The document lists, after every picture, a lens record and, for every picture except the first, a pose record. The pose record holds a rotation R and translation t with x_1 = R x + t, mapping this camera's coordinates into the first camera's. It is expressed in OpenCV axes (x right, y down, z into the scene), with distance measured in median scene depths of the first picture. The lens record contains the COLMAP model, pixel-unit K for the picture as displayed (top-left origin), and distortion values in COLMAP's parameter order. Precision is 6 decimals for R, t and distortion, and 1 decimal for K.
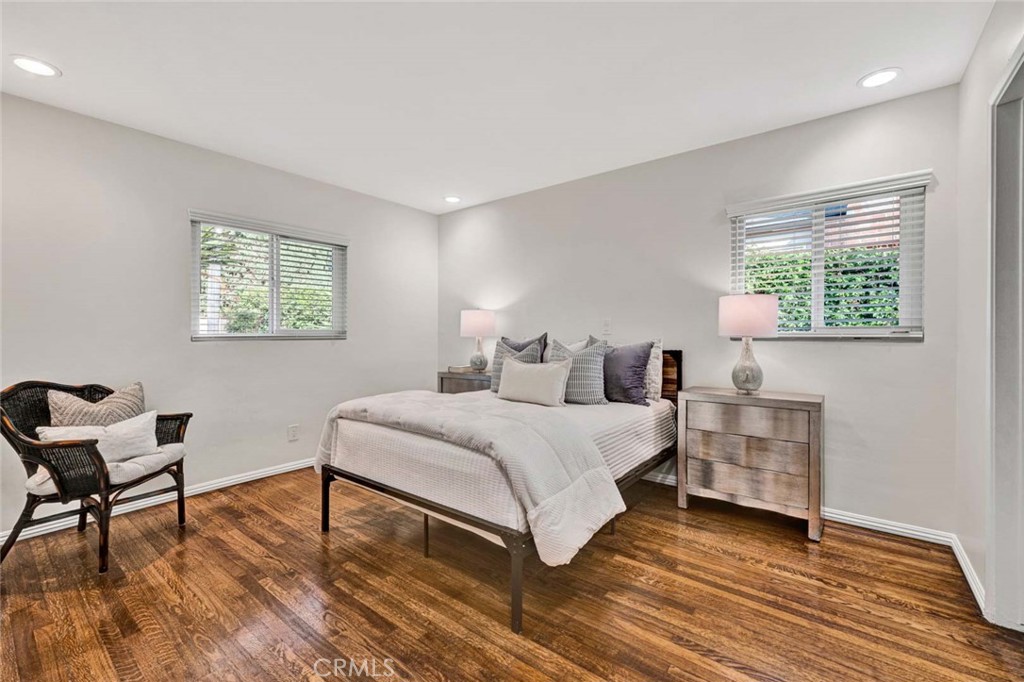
lens RADIAL K [[423.0, 0, 515.2], [0, 423.0, 333.9], [0, 0, 1]] dist [0.019078, -0.000013]
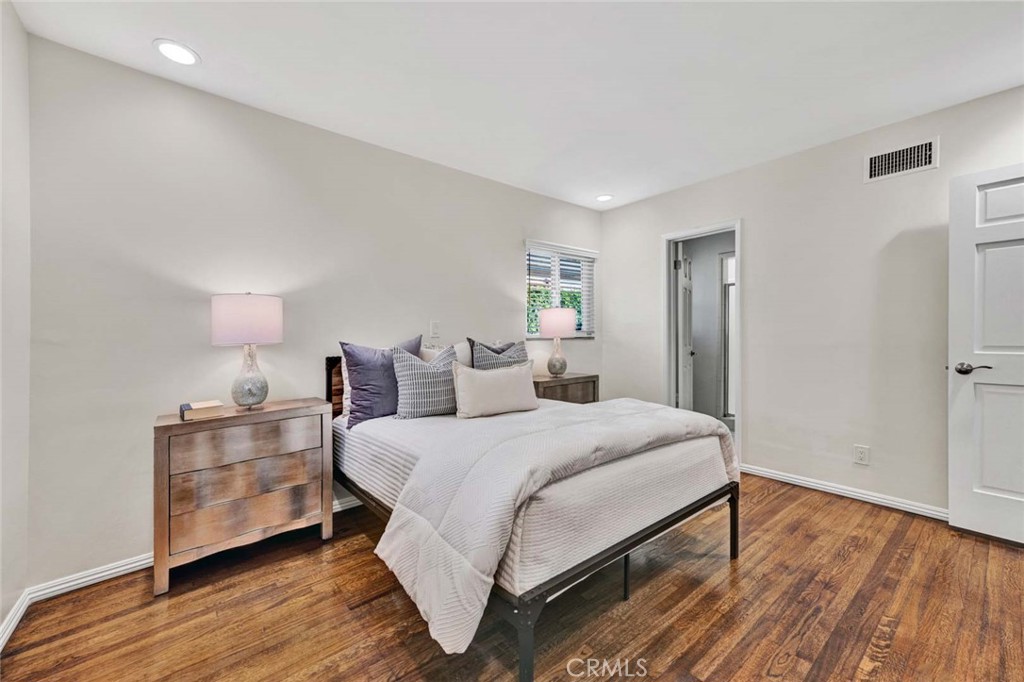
lens RADIAL K [[423.0, 0, 514.3], [0, 423.0, 340.7], [0, 0, 1]] dist [0.019078, -0.000013]
pose [[0.203420, -0.009014, 0.979050, -0.938768], [0.022651, 0.999733, 0.004498, 0.008461], [-0.978830, 0.021261, 0.203570, 0.917496]]
